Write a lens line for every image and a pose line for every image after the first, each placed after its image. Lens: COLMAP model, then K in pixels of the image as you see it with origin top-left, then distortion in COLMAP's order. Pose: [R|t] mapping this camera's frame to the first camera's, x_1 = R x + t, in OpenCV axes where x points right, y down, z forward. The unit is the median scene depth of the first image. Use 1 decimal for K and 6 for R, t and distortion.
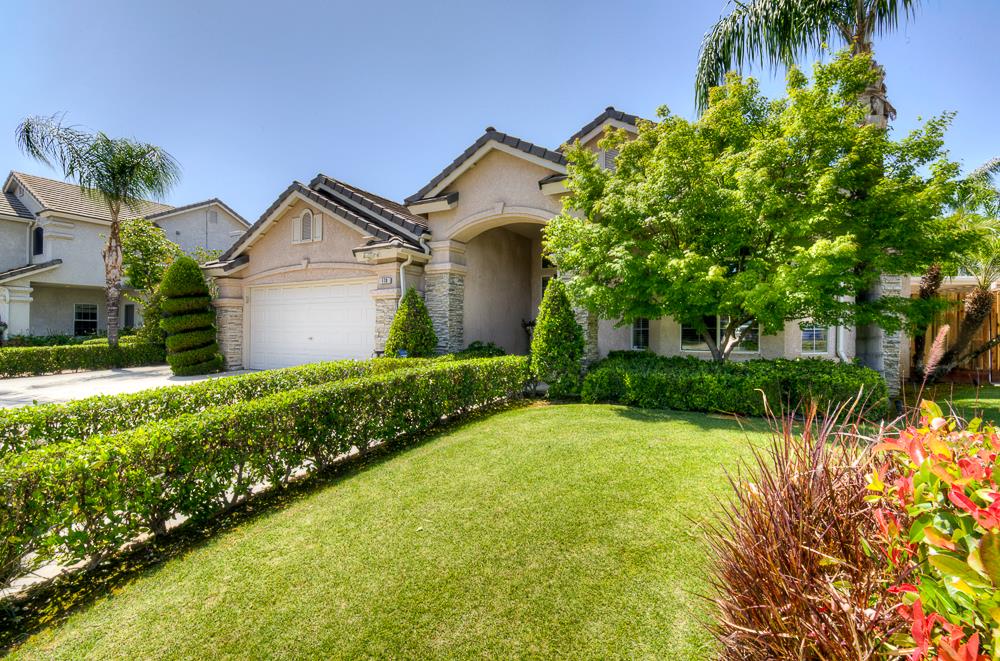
lens RADIAL K [[451.2, 0, 487.5], [0, 451.2, 326.1], [0, 0, 1]] dist [-0.000507, 0.000040]
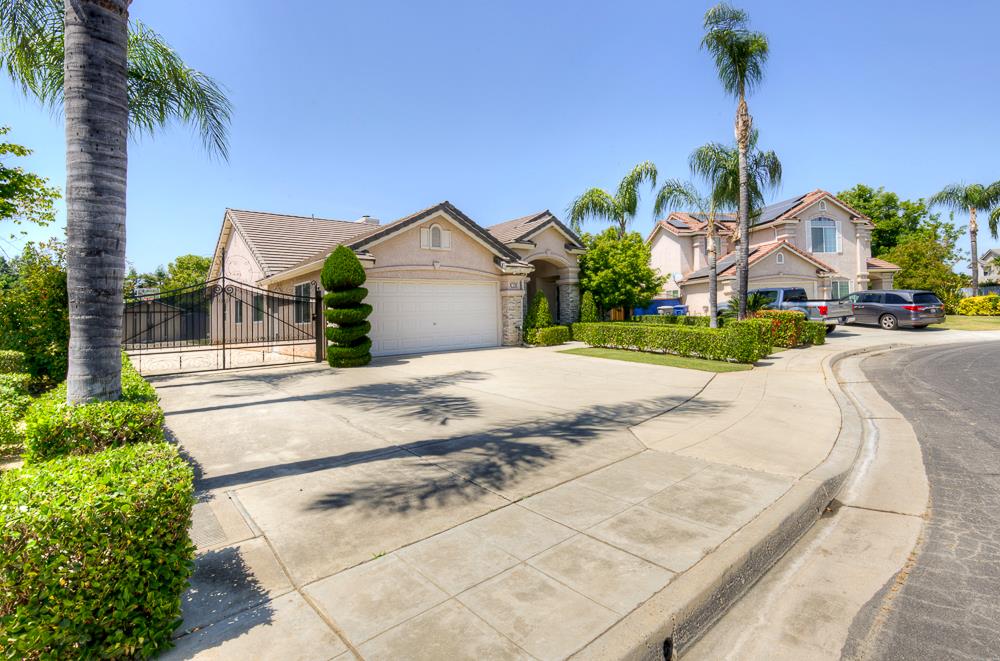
lens RADIAL K [[451.2, 0, 487.5], [0, 451.2, 326.1], [0, 0, 1]] dist [-0.000507, 0.000040]
pose [[0.371399, -0.037160, 0.927730, -1.873266], [0.032304, 0.999111, 0.027087, 0.004411], [-0.927911, 0.019909, 0.372269, 0.466918]]
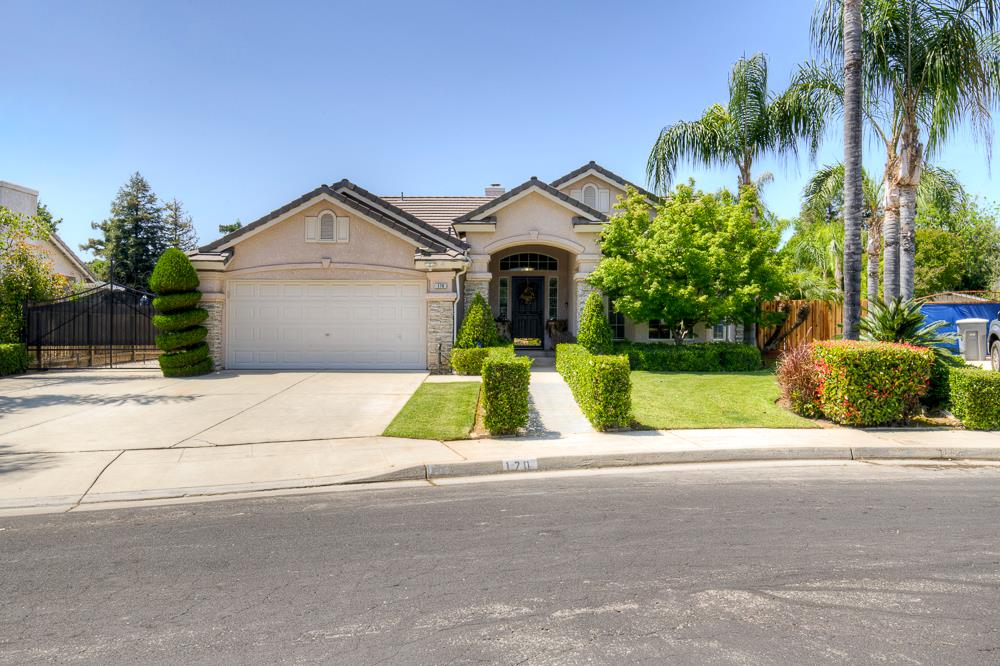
lens RADIAL K [[680.8, 0, 500.0], [0, 680.8, 333.0], [0, 0, 1]] dist [0.002567, 0.000153]
pose [[0.879610, -0.010286, 0.475585, -0.962009], [-0.002130, 0.999671, 0.025559, -0.021544], [-0.475691, -0.023495, 0.879299, -0.686613]]
